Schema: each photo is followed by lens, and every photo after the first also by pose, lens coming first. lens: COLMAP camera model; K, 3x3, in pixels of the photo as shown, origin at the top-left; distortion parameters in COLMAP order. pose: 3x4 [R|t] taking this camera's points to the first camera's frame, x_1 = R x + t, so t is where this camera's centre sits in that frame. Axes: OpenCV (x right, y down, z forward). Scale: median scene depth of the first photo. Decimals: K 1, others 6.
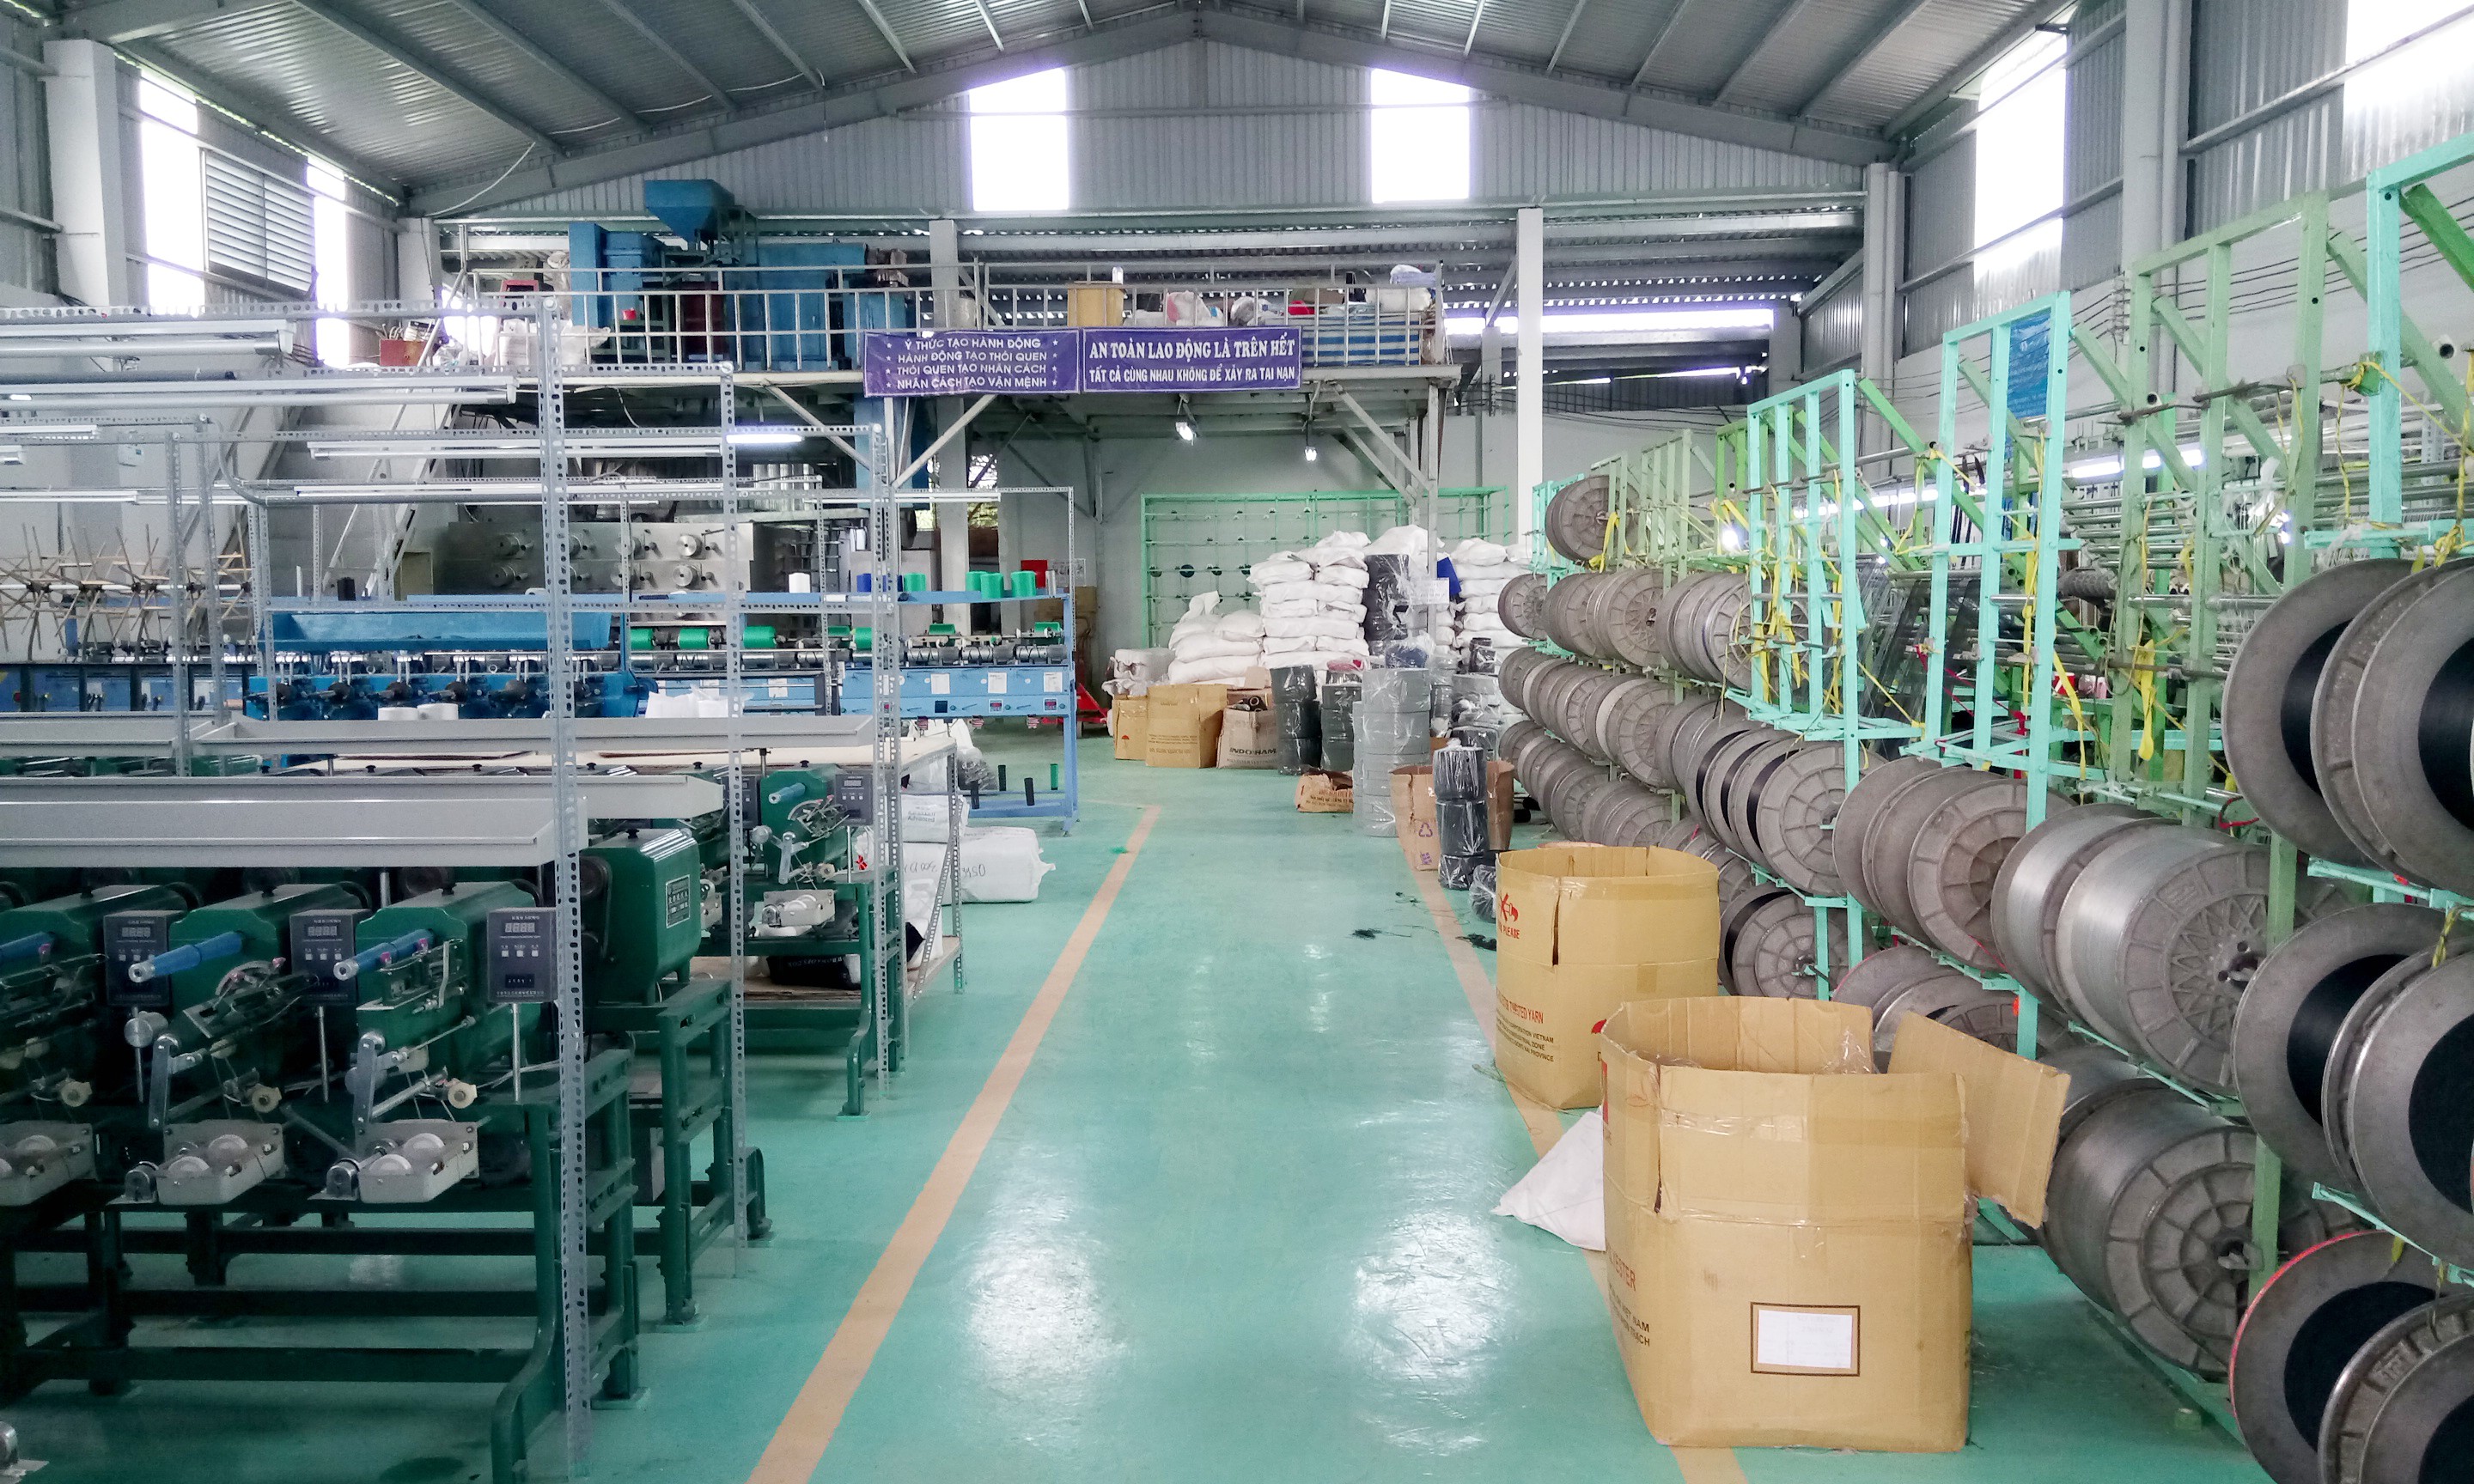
lens RADIAL K [[1847.7, 0, 1251.3], [0, 1847.7, 749.0], [0, 0, 1]] dist [0.058161, -0.122748]
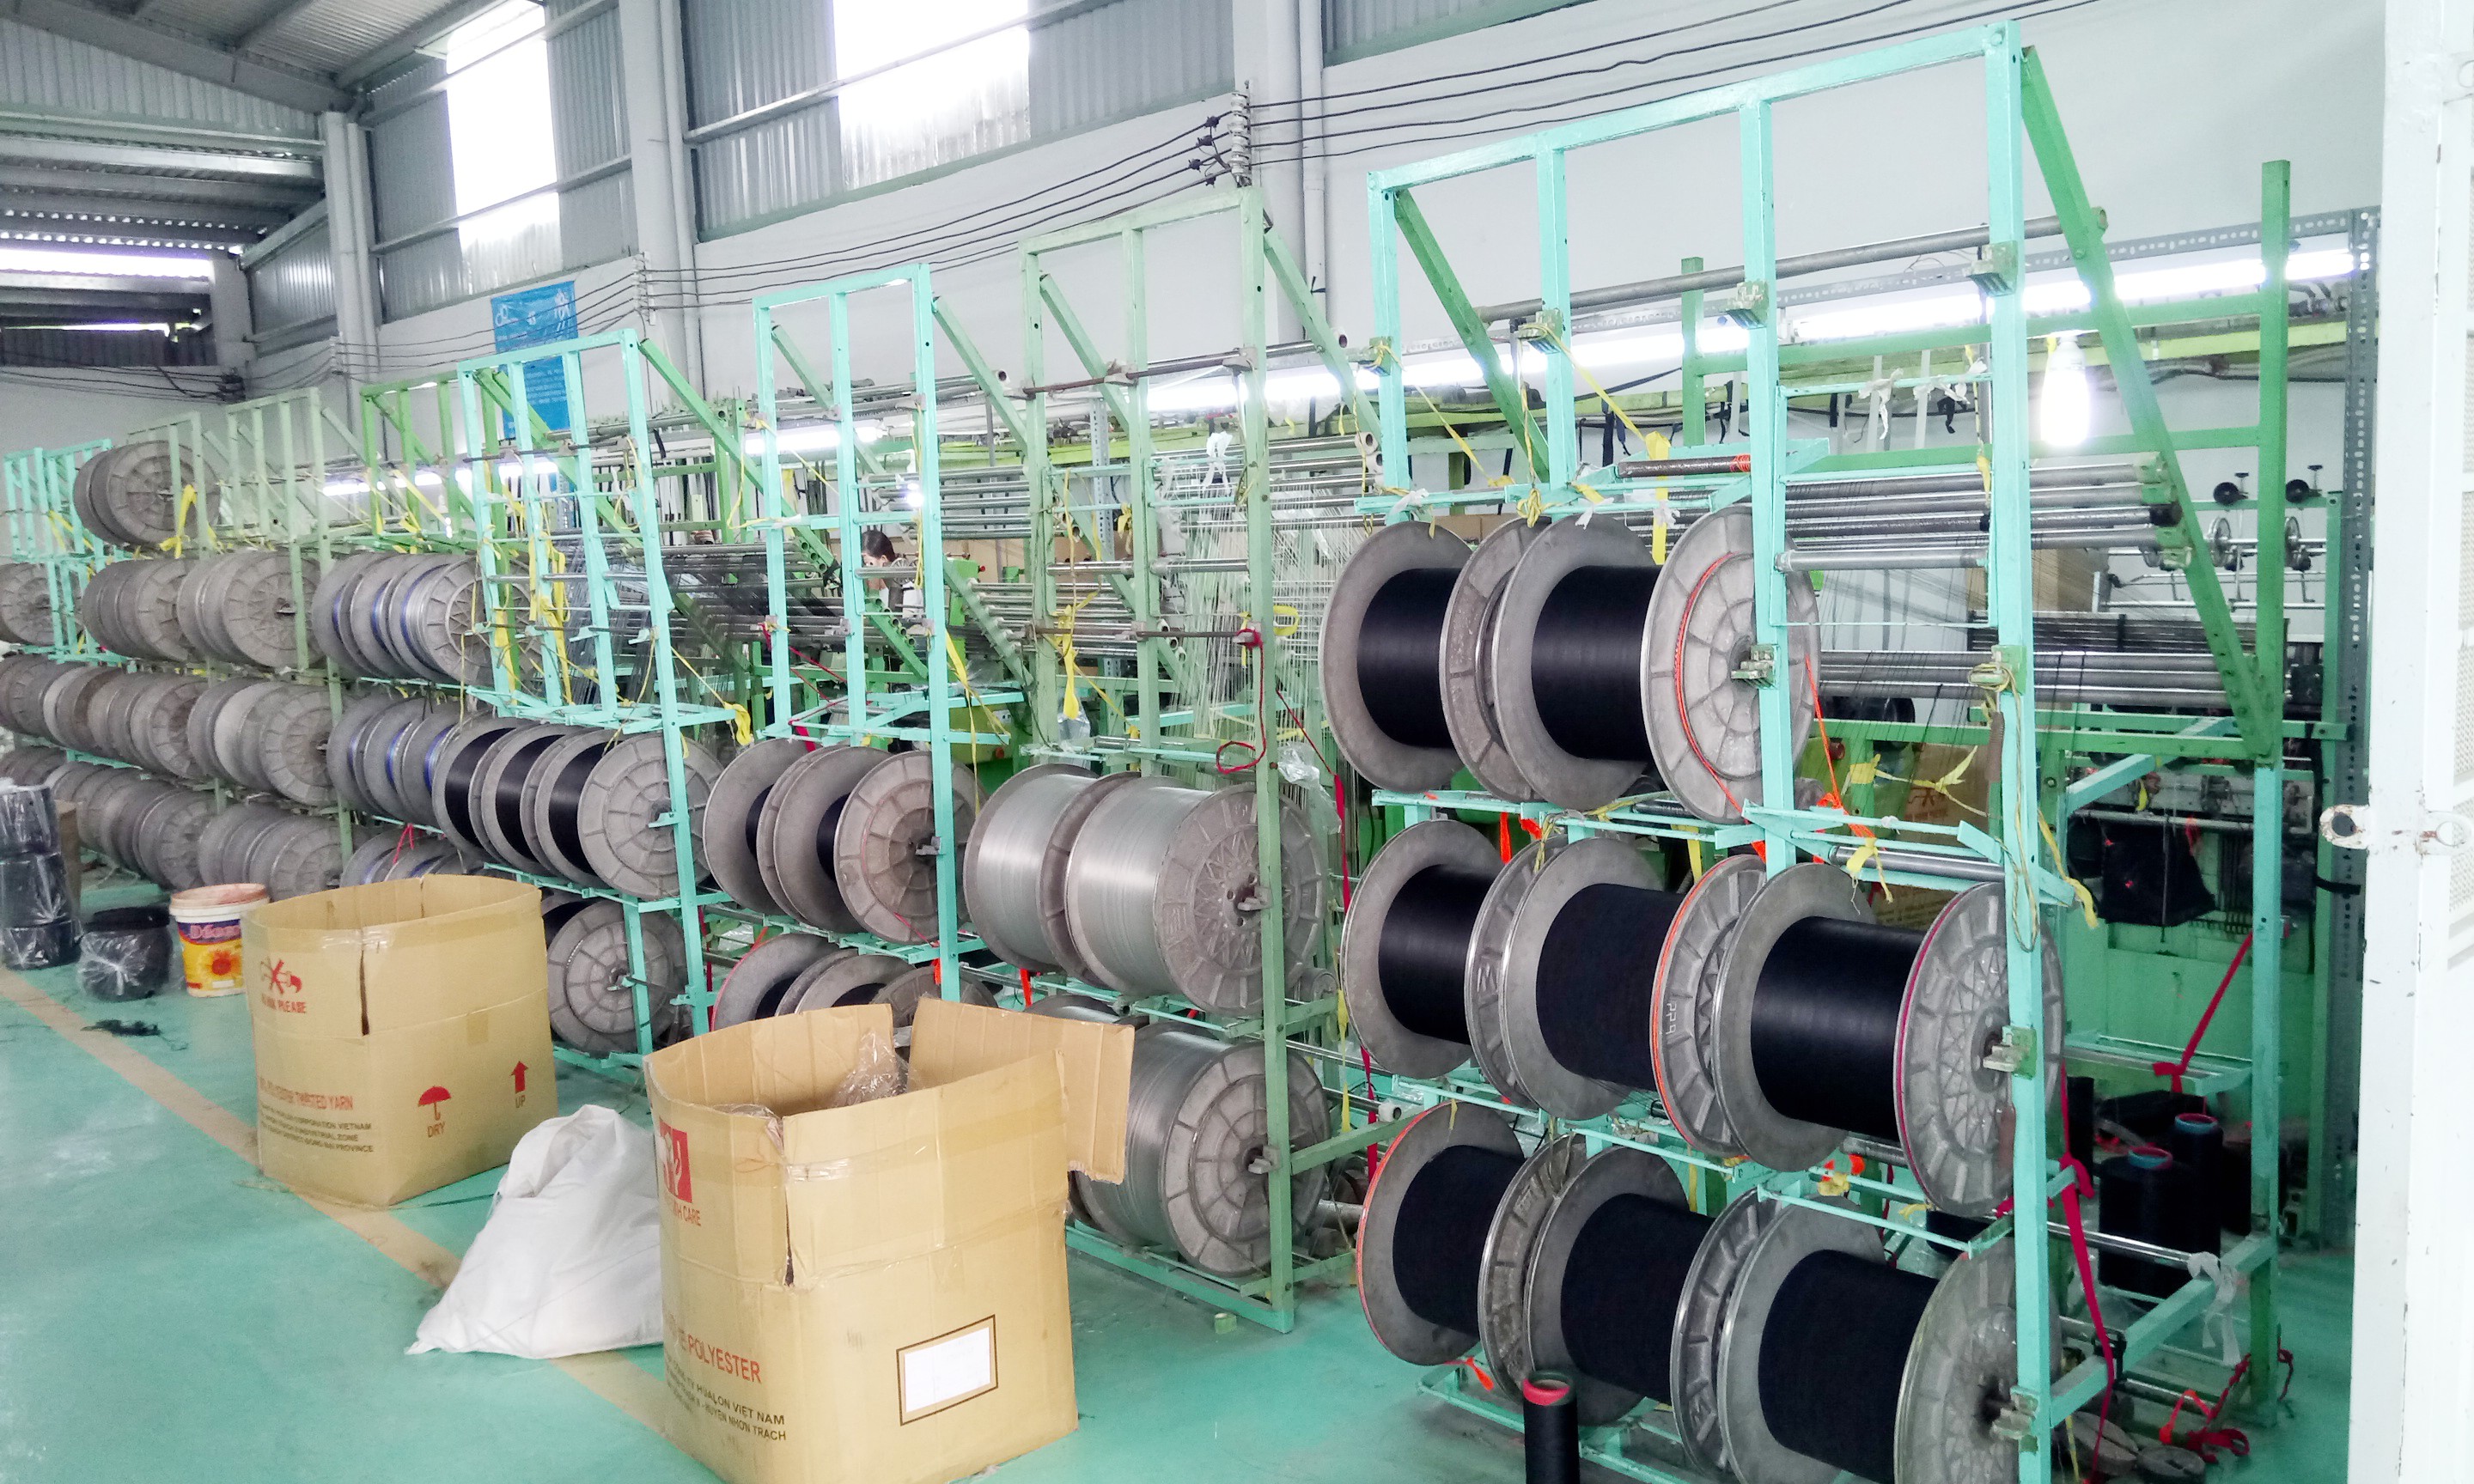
lens RADIAL K [[1848.6, 0, 1237.0], [0, 1848.6, 742.0], [0, 0, 1]] dist [0.004517, -0.036885]
pose [[0.684402, -0.098362, 0.722439, -0.074943], [0.091901, 0.994593, 0.048354, -0.008284], [-0.723290, 0.033299, 0.689742, 0.076443]]
